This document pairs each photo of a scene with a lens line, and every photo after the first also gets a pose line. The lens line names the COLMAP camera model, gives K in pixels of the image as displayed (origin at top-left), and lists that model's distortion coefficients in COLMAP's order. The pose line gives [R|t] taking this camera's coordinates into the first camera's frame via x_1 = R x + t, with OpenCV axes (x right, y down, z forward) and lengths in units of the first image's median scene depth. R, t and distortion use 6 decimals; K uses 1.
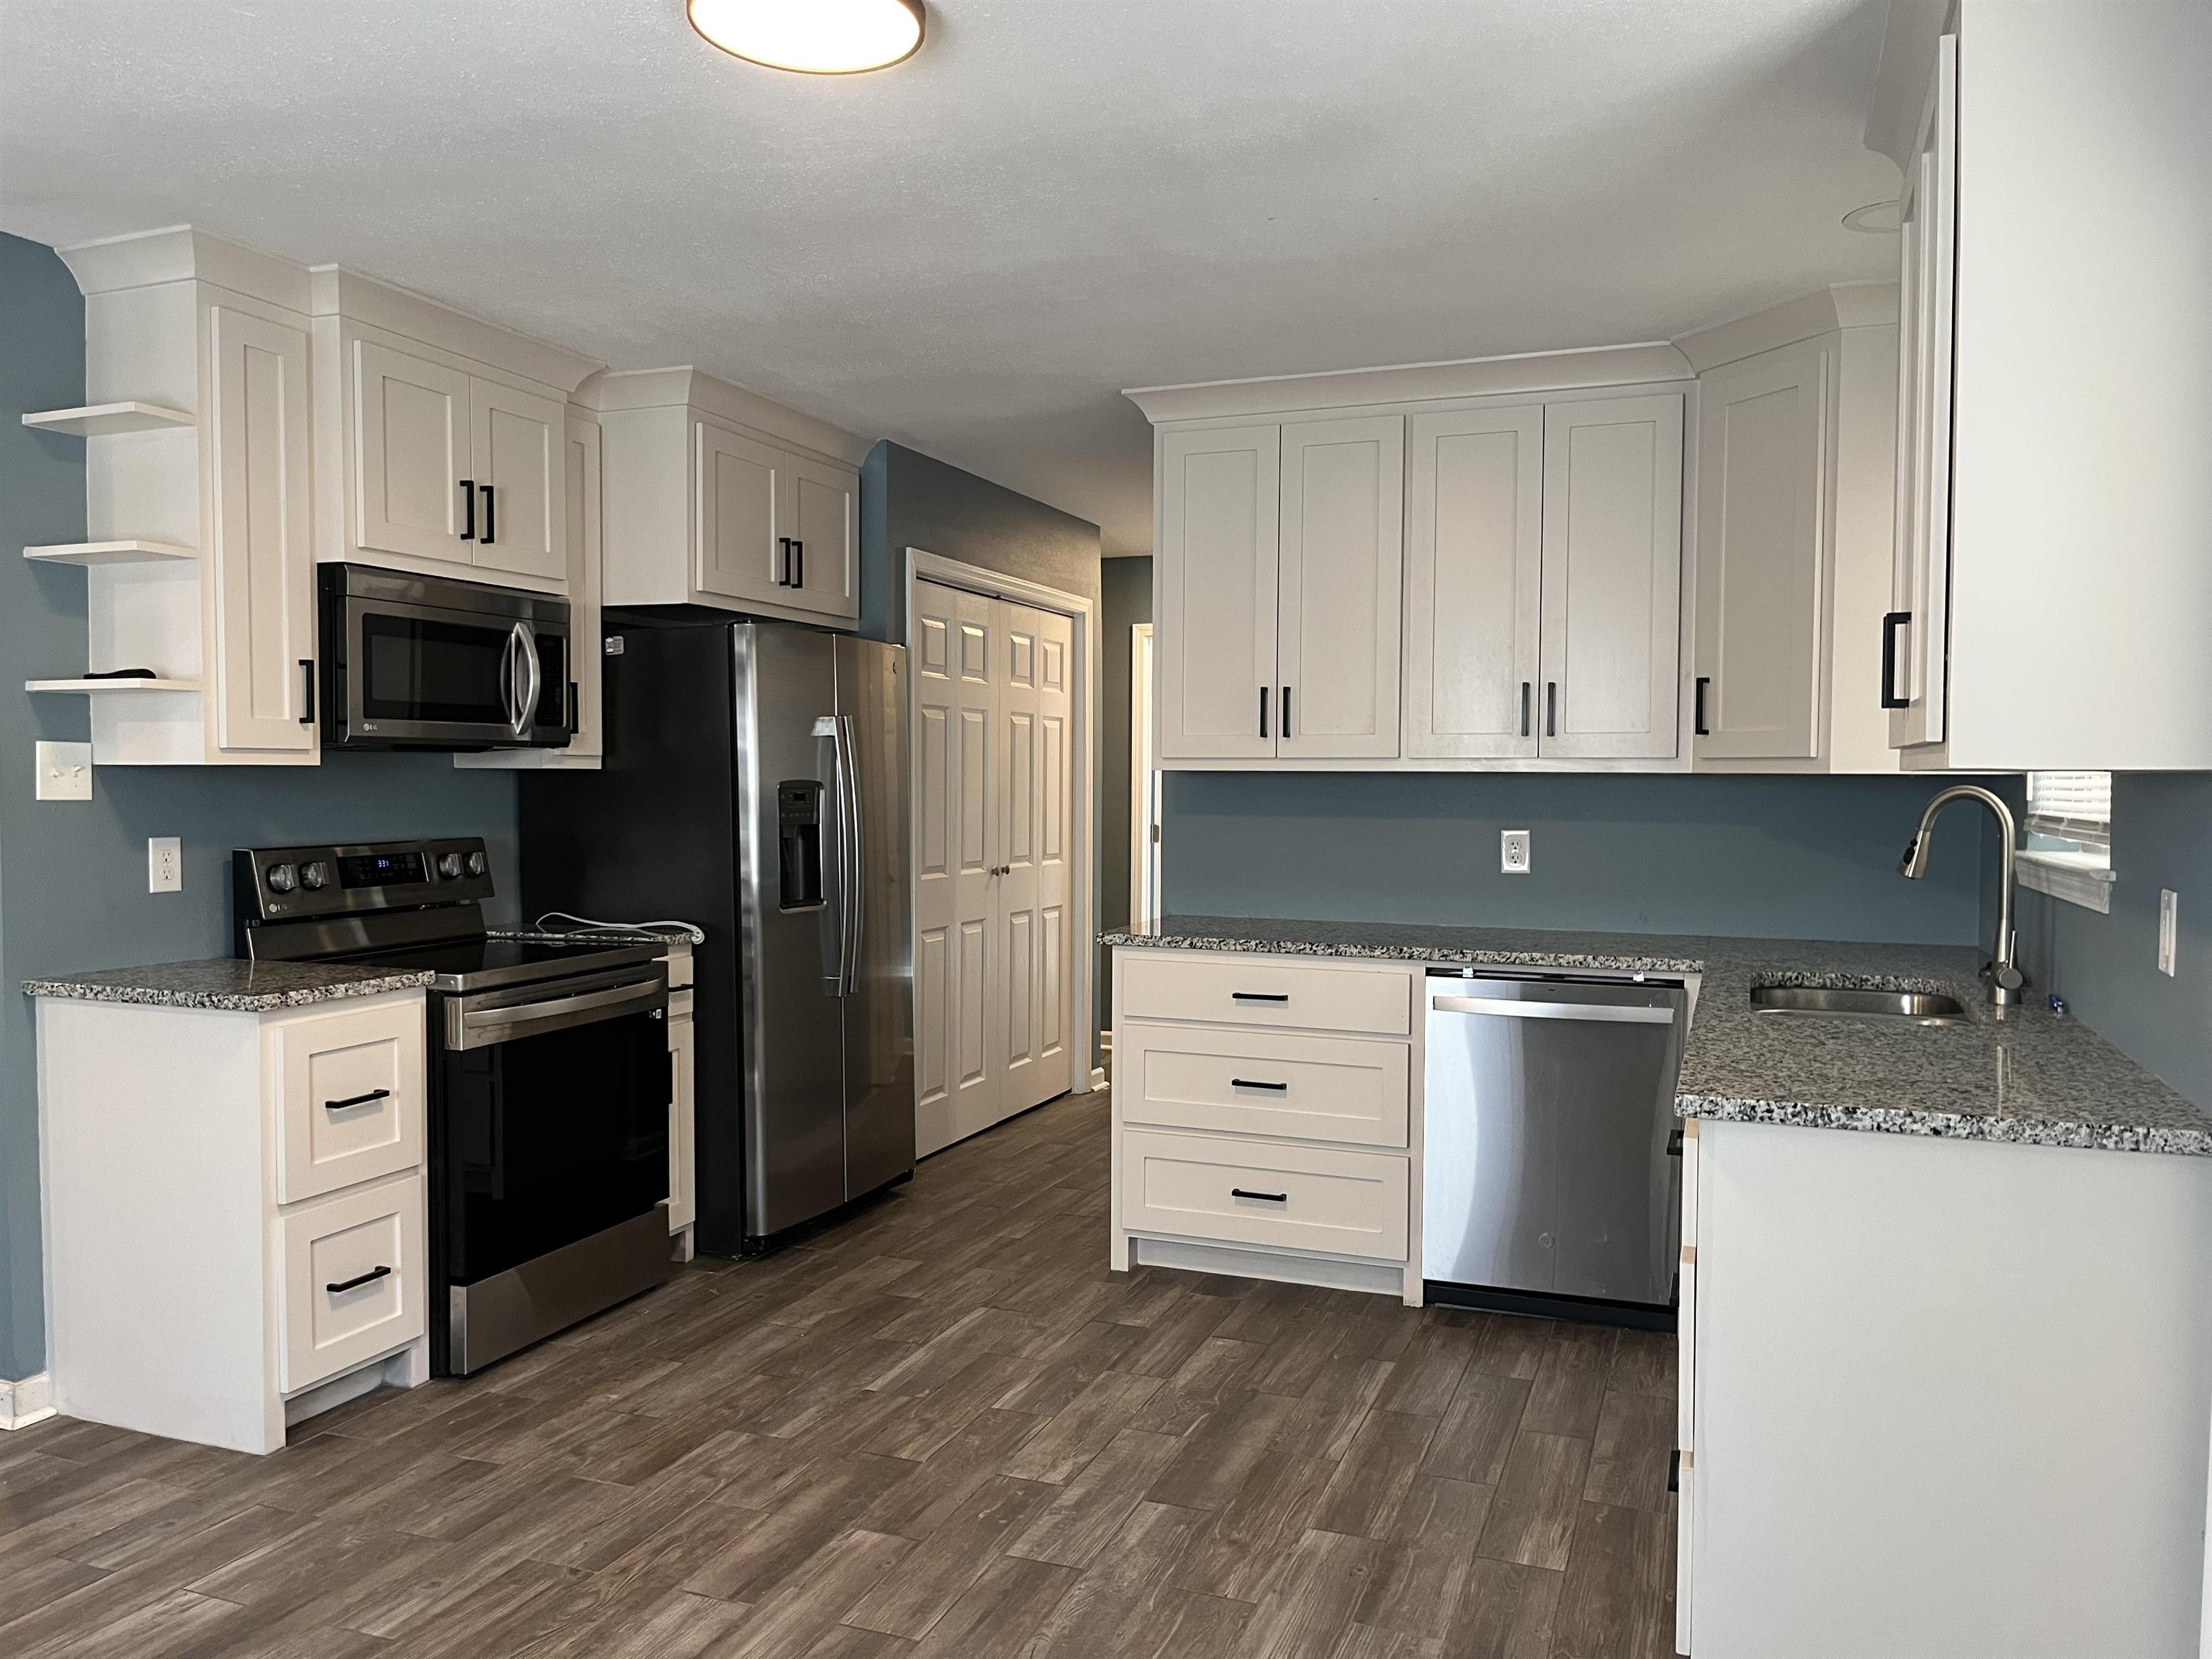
lens RADIAL K [[1659.1, 0, 1091.0], [0, 1659.1, 838.6], [0, 0, 1]] dist [0.063918, -0.095331]
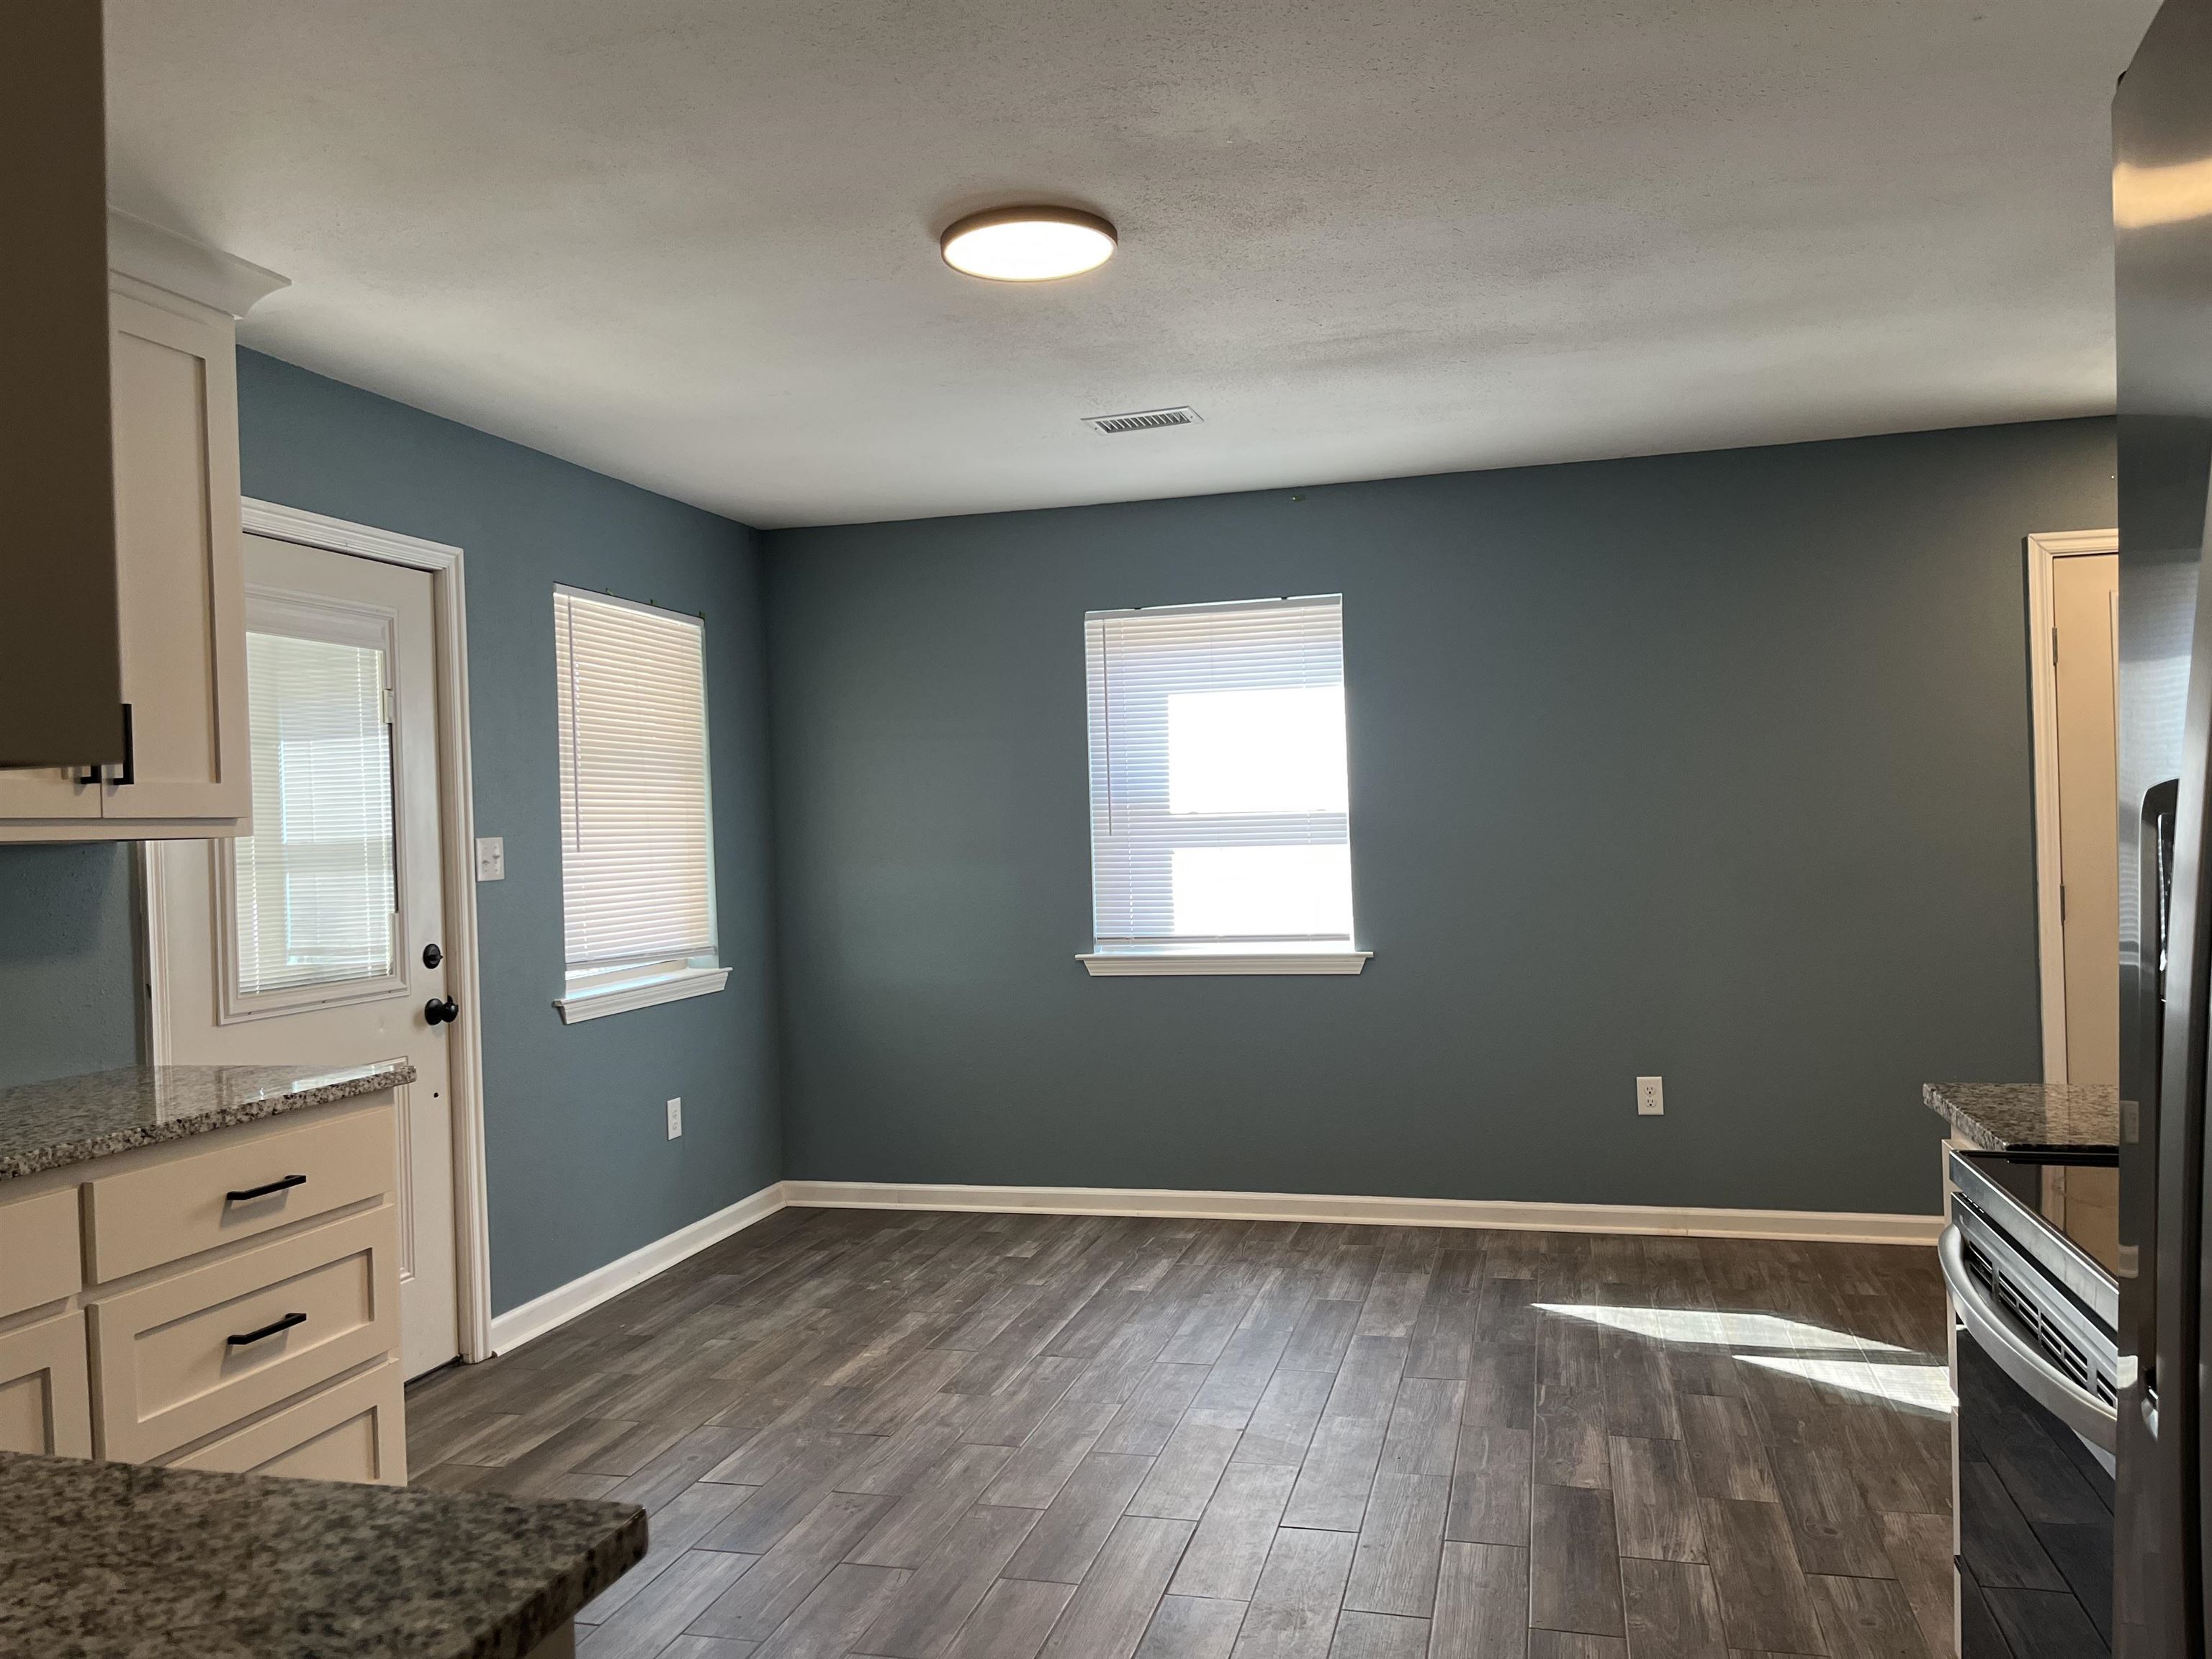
lens RADIAL K [[1668.8, 0, 1095.8], [0, 1668.8, 840.8], [0, 0, 1]] dist [0.069560, -0.099923]
pose [[-0.994176, 0.029582, -0.103630, -0.044735], [0.024929, 0.998635, 0.045909, -0.051147], [0.104846, 0.043058, -0.993556, 1.489321]]
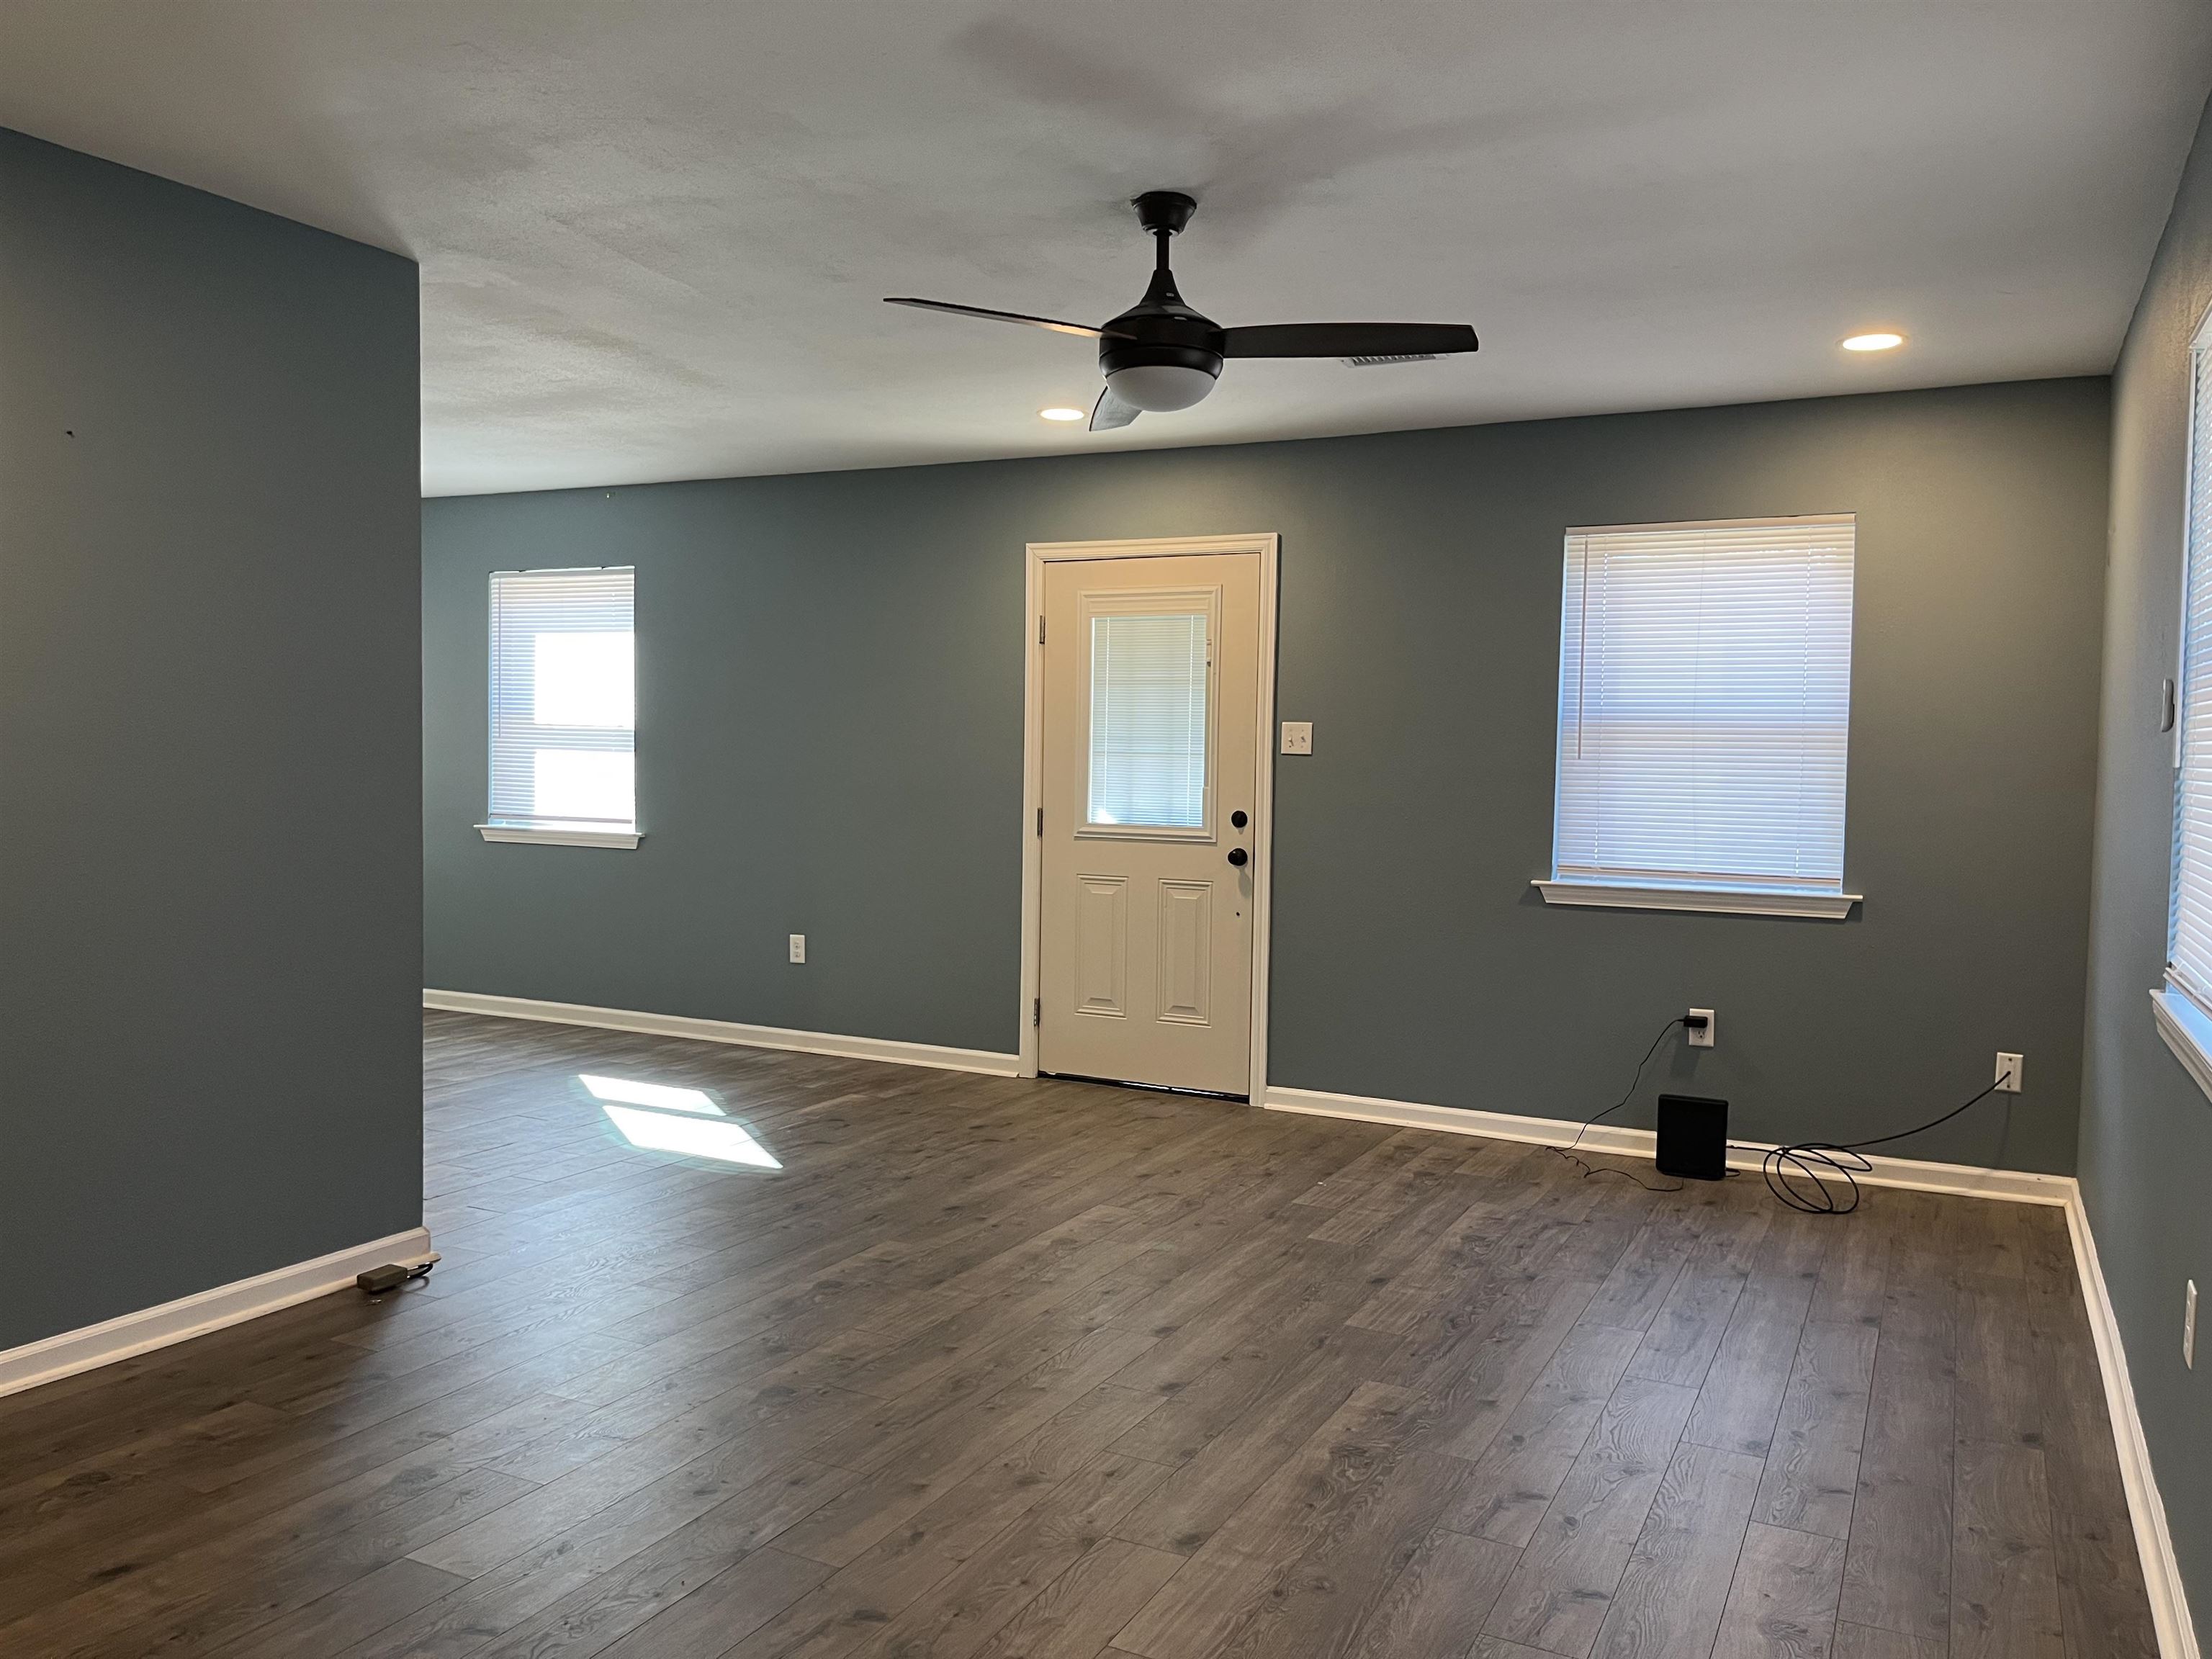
lens RADIAL K [[1674.1, 0, 1096.7], [0, 1674.1, 831.4], [0, 0, 1]] dist [0.062572, -0.085742]
pose [[-0.993810, -0.025380, 0.108158, -1.191149], [-0.015957, 0.996071, 0.087113, -0.065271], [-0.109944, 0.084848, -0.990310, 1.983045]]
